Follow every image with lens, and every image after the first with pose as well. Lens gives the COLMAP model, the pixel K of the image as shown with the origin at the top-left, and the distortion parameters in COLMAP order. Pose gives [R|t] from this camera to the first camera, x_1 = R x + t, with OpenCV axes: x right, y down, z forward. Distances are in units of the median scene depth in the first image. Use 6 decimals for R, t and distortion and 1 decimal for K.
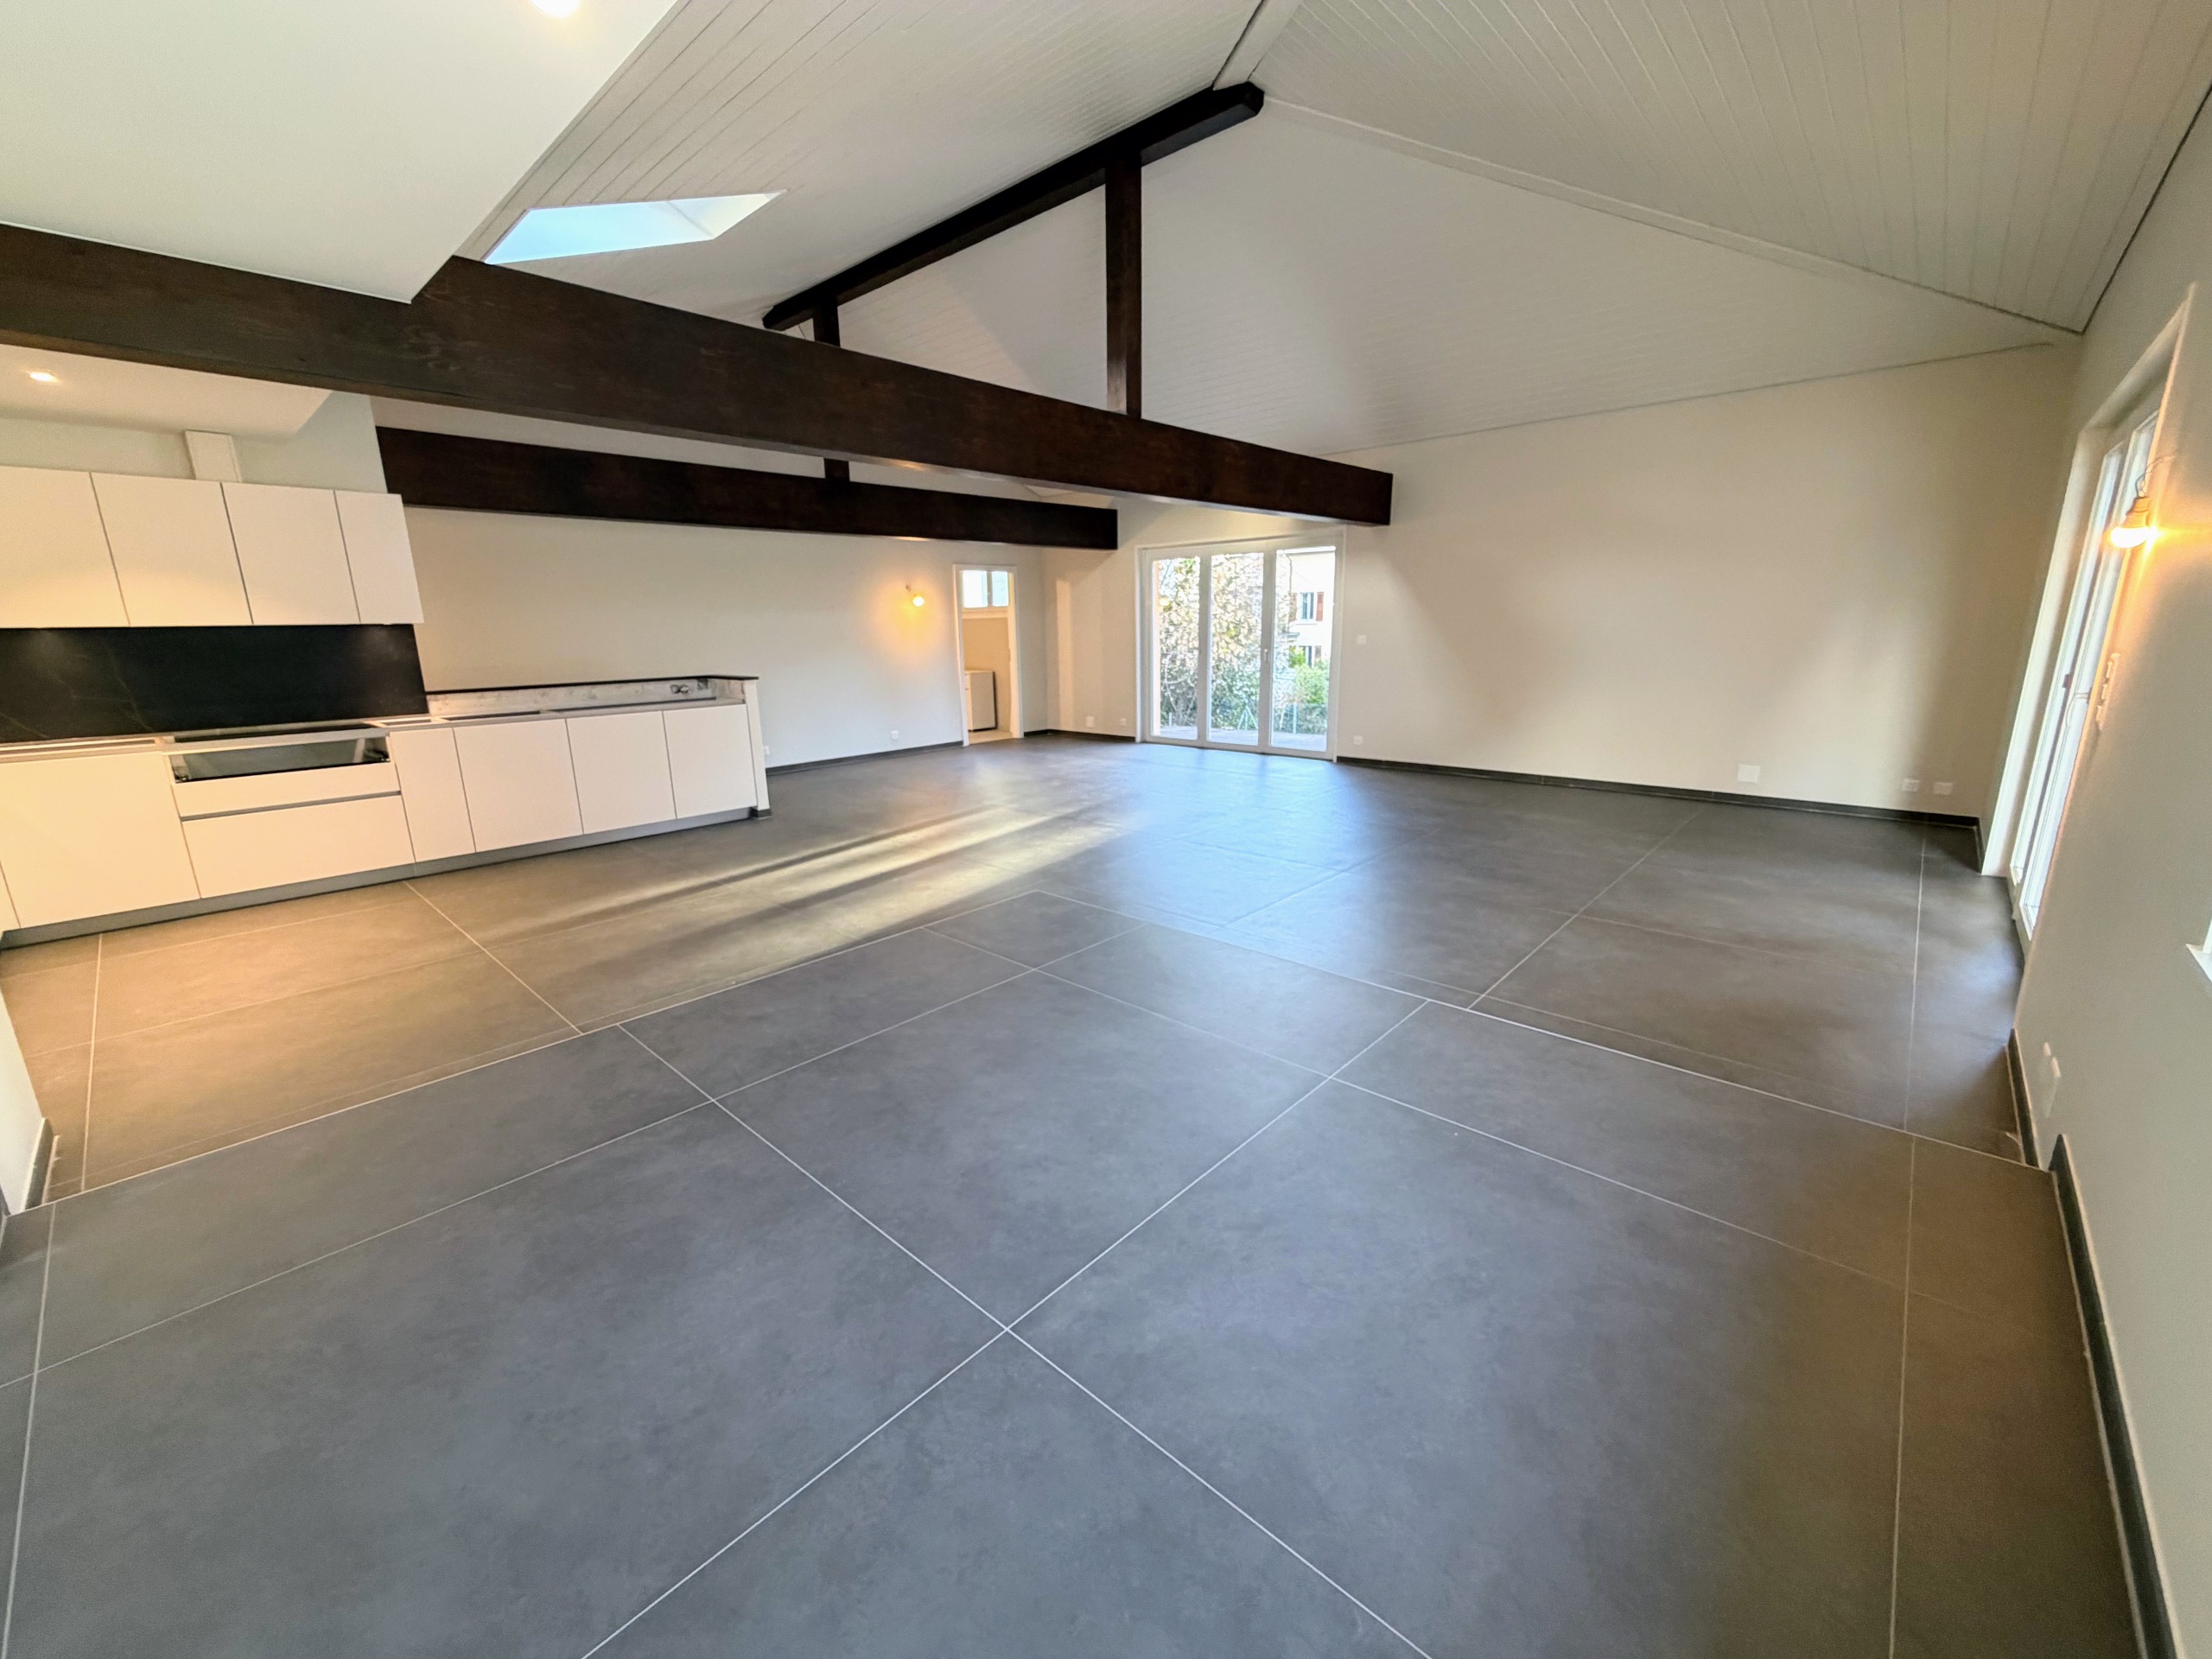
lens RADIAL K [[884.0, 0, 1100.1], [0, 884.0, 829.5], [0, 0, 1]] dist [0.000155, -0.000345]
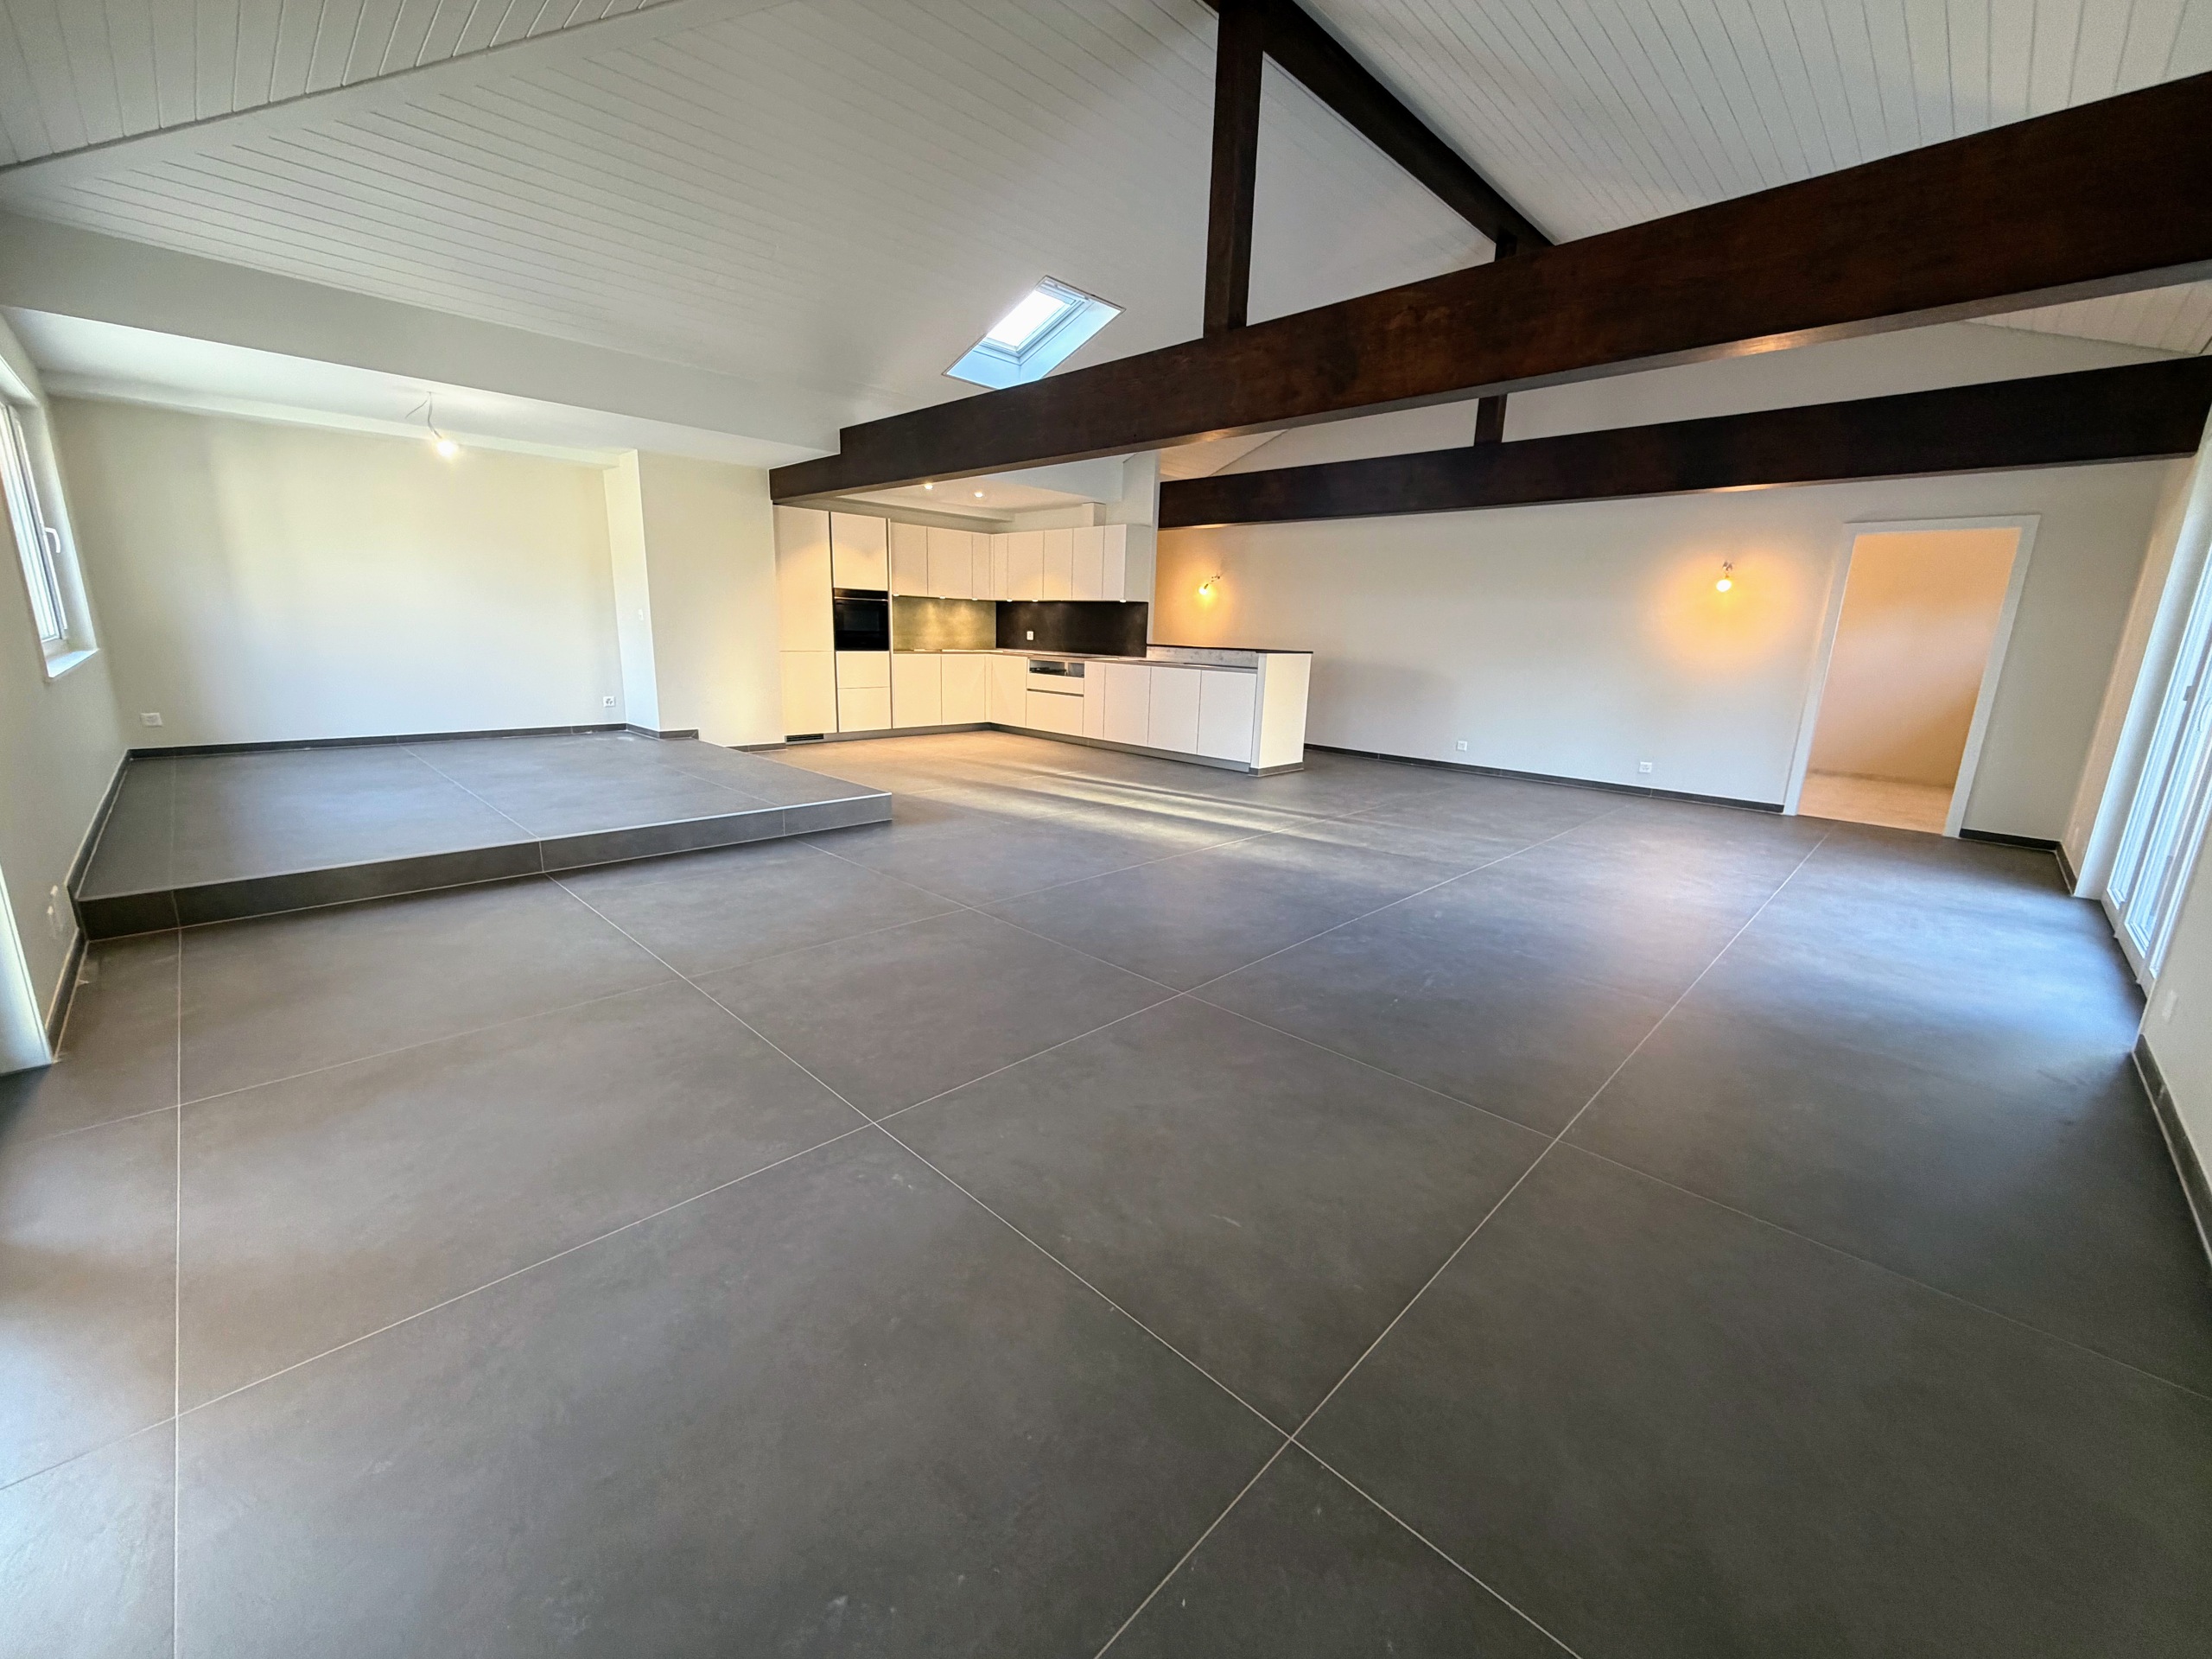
lens RADIAL K [[884.0, 0, 1100.1], [0, 884.0, 829.5], [0, 0, 1]] dist [0.000155, -0.000345]
pose [[-0.044350, 0.243660, -0.968846, 0.880575], [-0.256678, 0.934465, 0.246763, -0.210247], [0.965479, 0.259626, 0.021099, 0.952863]]
